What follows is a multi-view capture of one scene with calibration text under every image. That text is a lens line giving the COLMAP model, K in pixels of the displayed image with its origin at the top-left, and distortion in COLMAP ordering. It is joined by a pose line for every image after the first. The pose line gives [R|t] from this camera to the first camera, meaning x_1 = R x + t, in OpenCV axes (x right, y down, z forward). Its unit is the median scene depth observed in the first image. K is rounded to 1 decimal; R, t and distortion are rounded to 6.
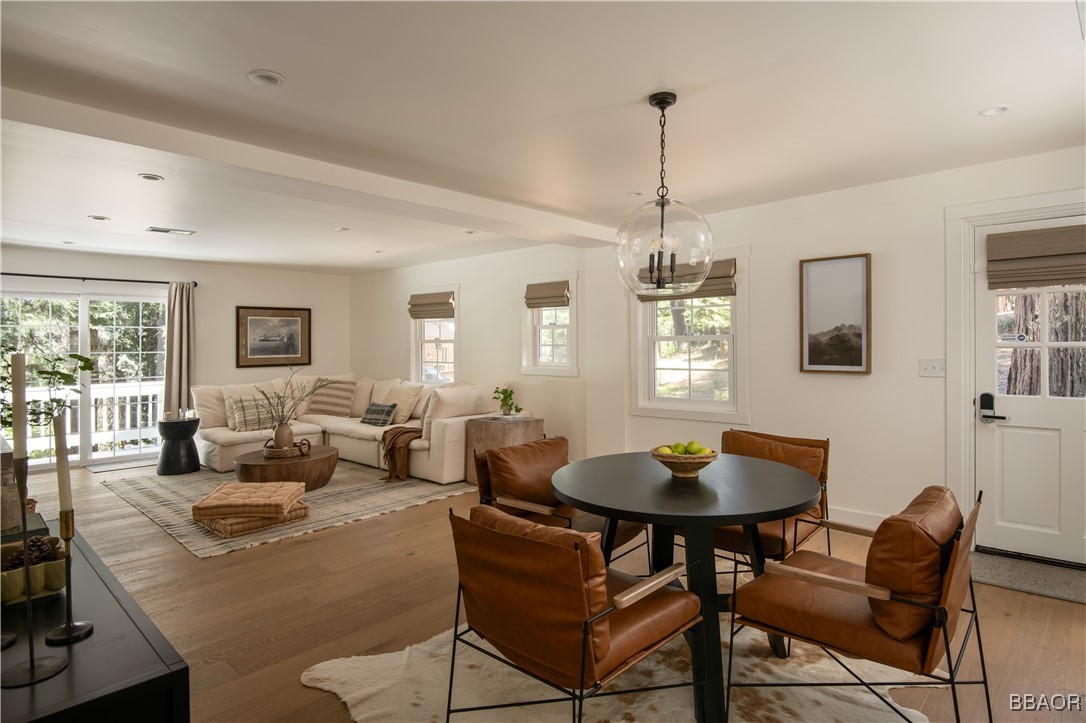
lens RADIAL K [[585.3, 0, 546.9], [0, 585.3, 355.9], [0, 0, 1]] dist [0.003066, 0.000724]
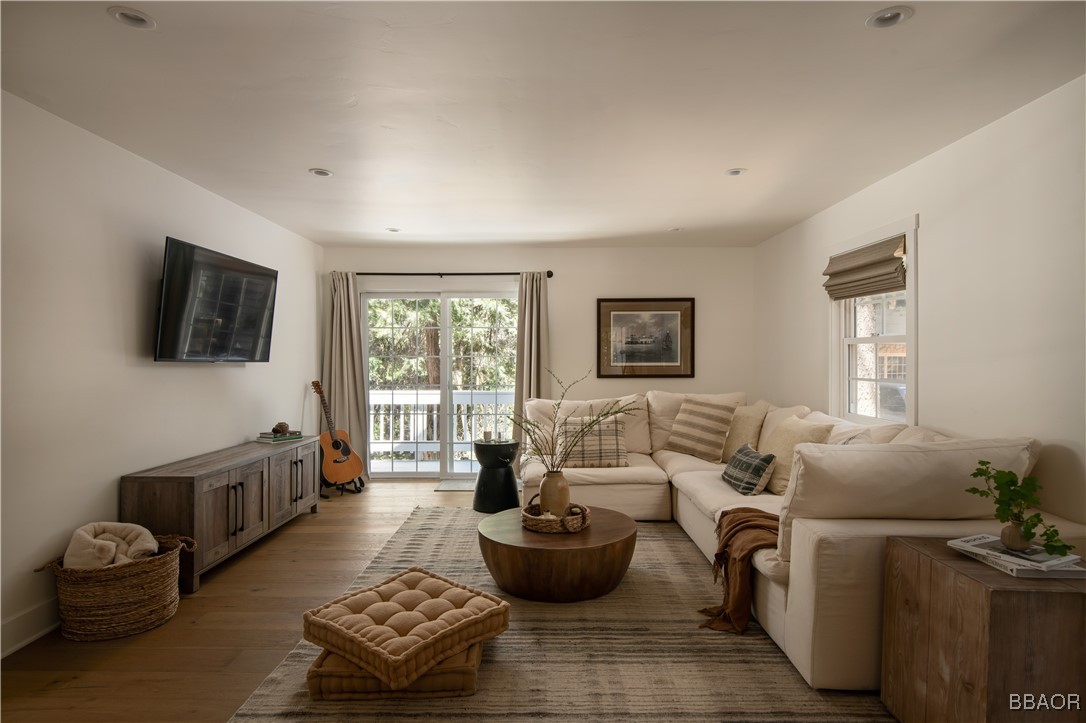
lens RADIAL K [[585.3, 0, 546.9], [0, 585.3, 355.9], [0, 0, 1]] dist [0.003066, 0.000724]
pose [[0.679088, 0.006571, -0.734027, -0.005006], [-0.022038, 0.999692, -0.011439, 0.001564], [0.733726, 0.023944, 0.679024, 0.460217]]
